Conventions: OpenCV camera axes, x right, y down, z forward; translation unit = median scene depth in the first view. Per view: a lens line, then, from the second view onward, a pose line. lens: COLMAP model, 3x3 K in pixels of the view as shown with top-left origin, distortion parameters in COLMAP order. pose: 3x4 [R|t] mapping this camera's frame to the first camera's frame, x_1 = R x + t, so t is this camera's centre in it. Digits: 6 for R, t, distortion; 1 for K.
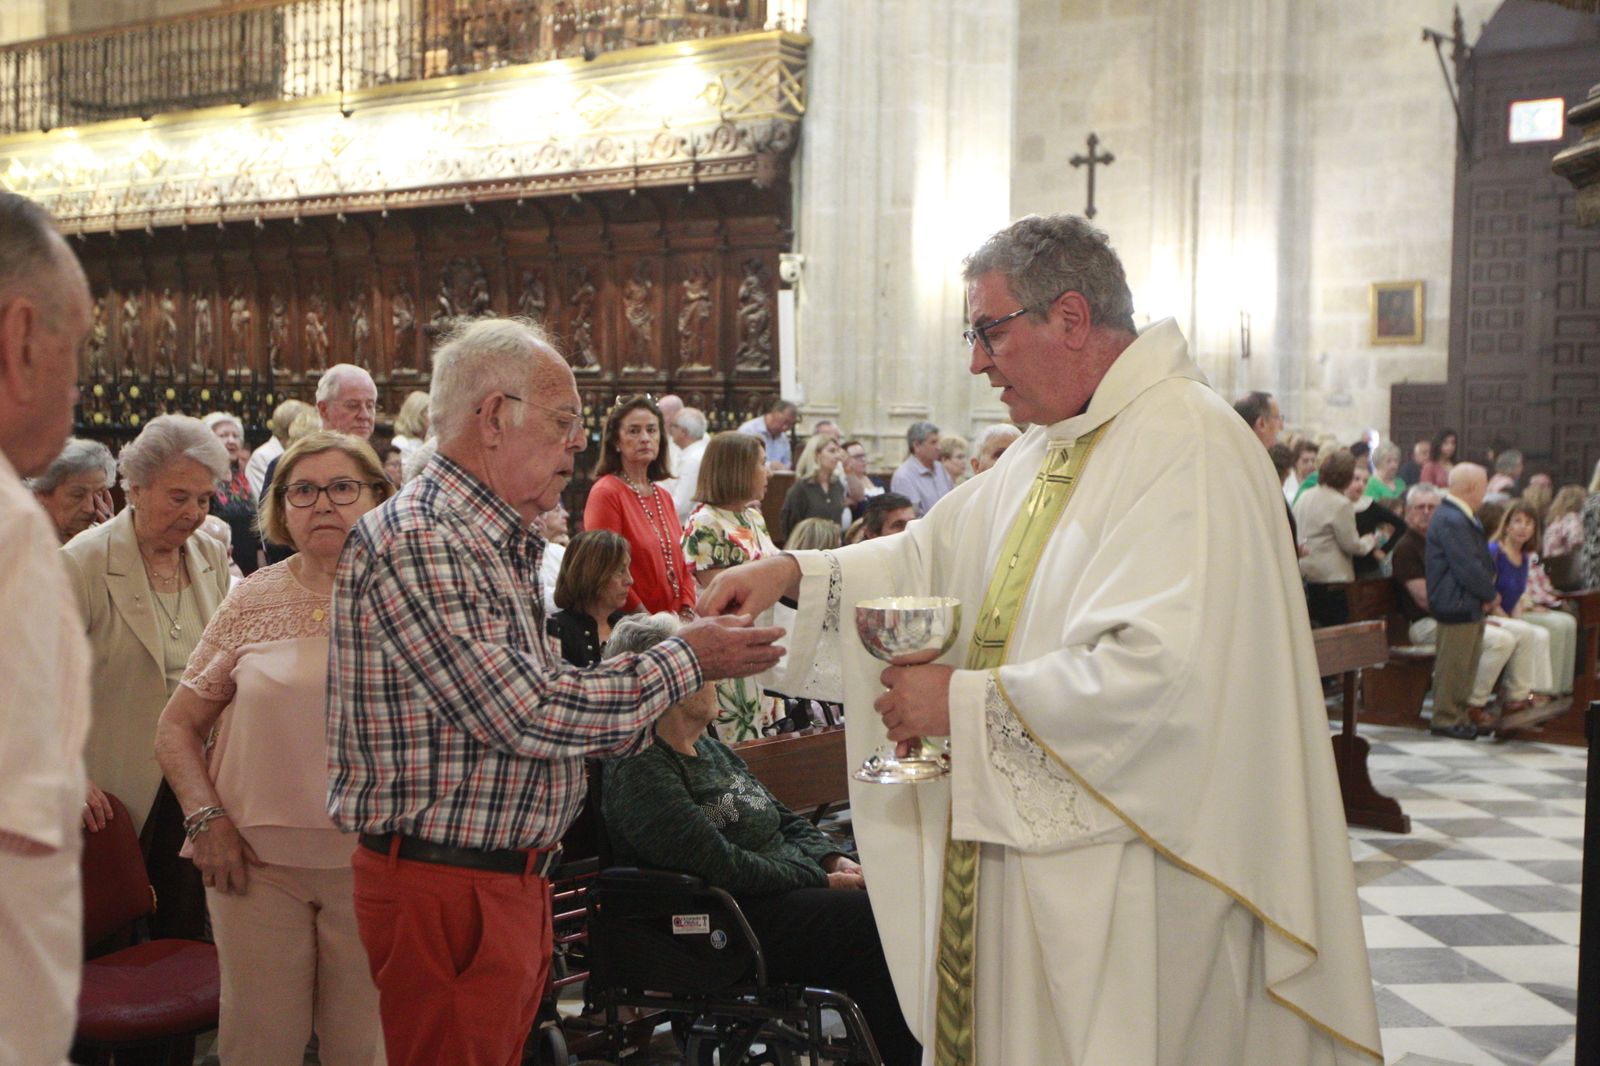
lens RADIAL K [[2011.6, 0, 796.6], [0, 2011.6, 528.0], [0, 0, 1]] dist [0.045183, 0.000000]
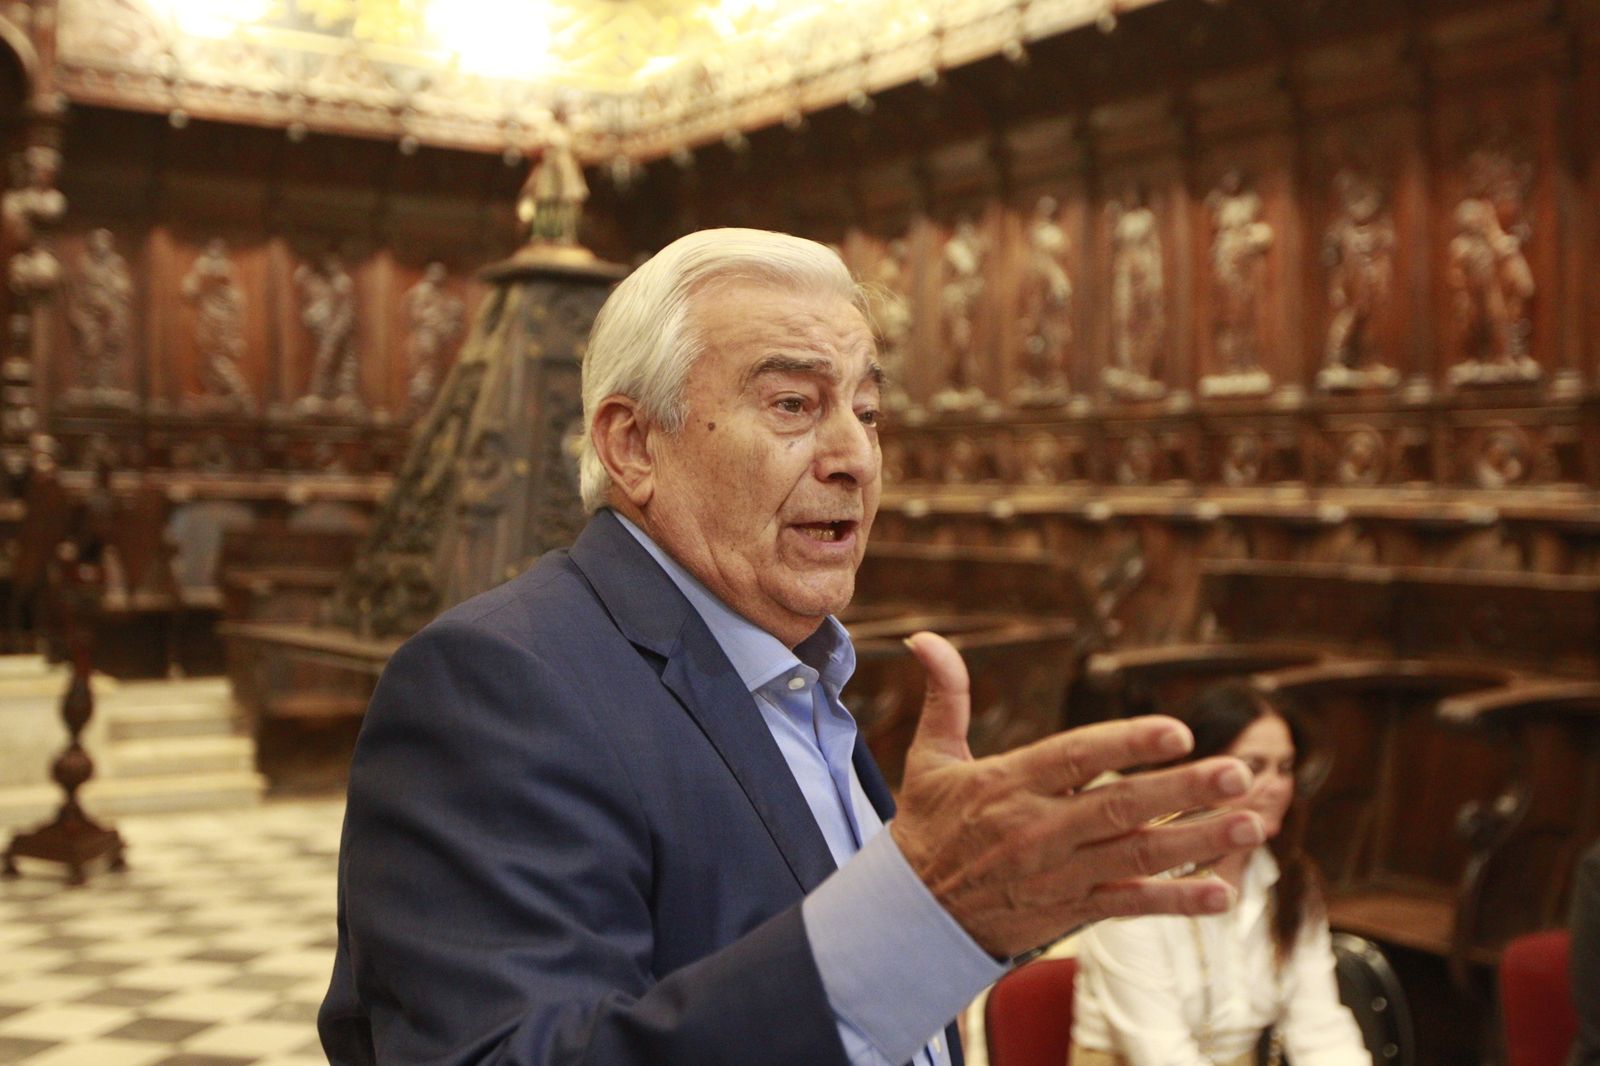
lens RADIAL K [[2011.6, 0, 805.4], [0, 2011.6, 521.3], [0, 0, 1]] dist [0.045183, 0.000000]
pose [[0.937209, -0.000678, -0.348768, -0.251408], [-0.012107, 0.999332, -0.034478, -0.041511], [0.348559, 0.036535, 0.936575, 0.698230]]
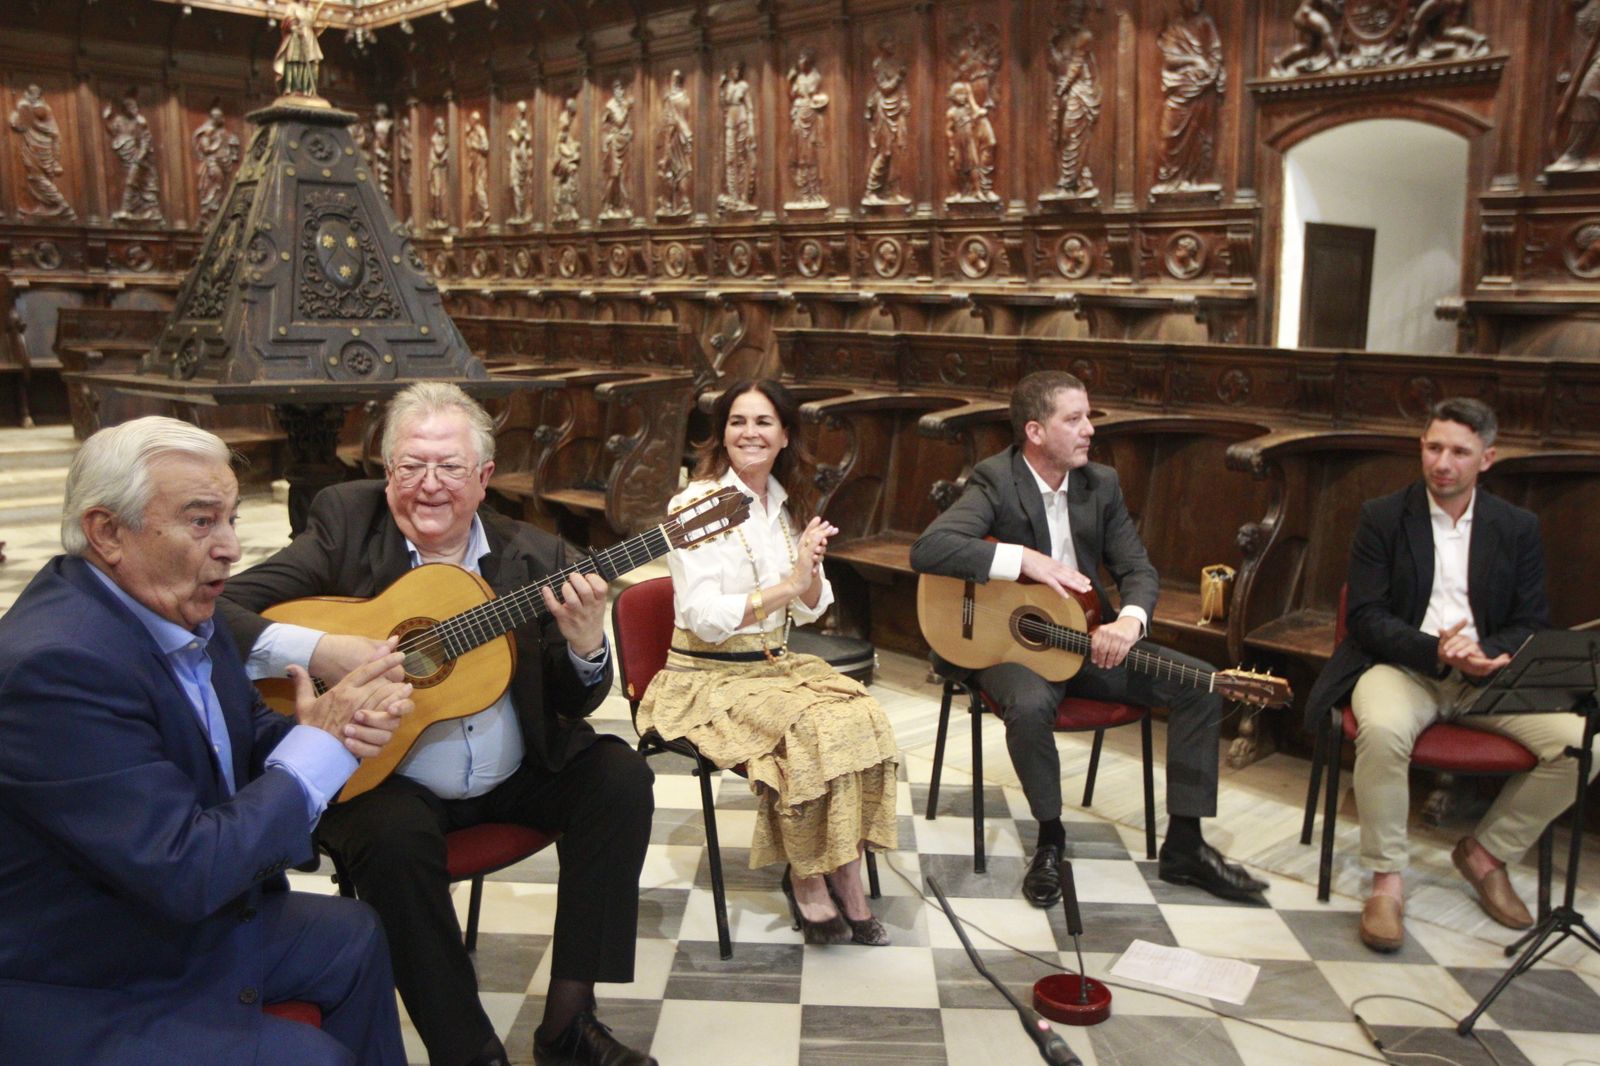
lens RADIAL K [[1429.9, 0, 809.3], [0, 1429.9, 529.7], [0, 0, 1]] dist [-0.009142, 0.029831]
pose [[0.987723, 0.020965, -0.154799, -0.243394], [-0.002499, 0.992947, 0.118530, -0.039369], [0.156193, -0.116688, 0.980810, 0.686097]]
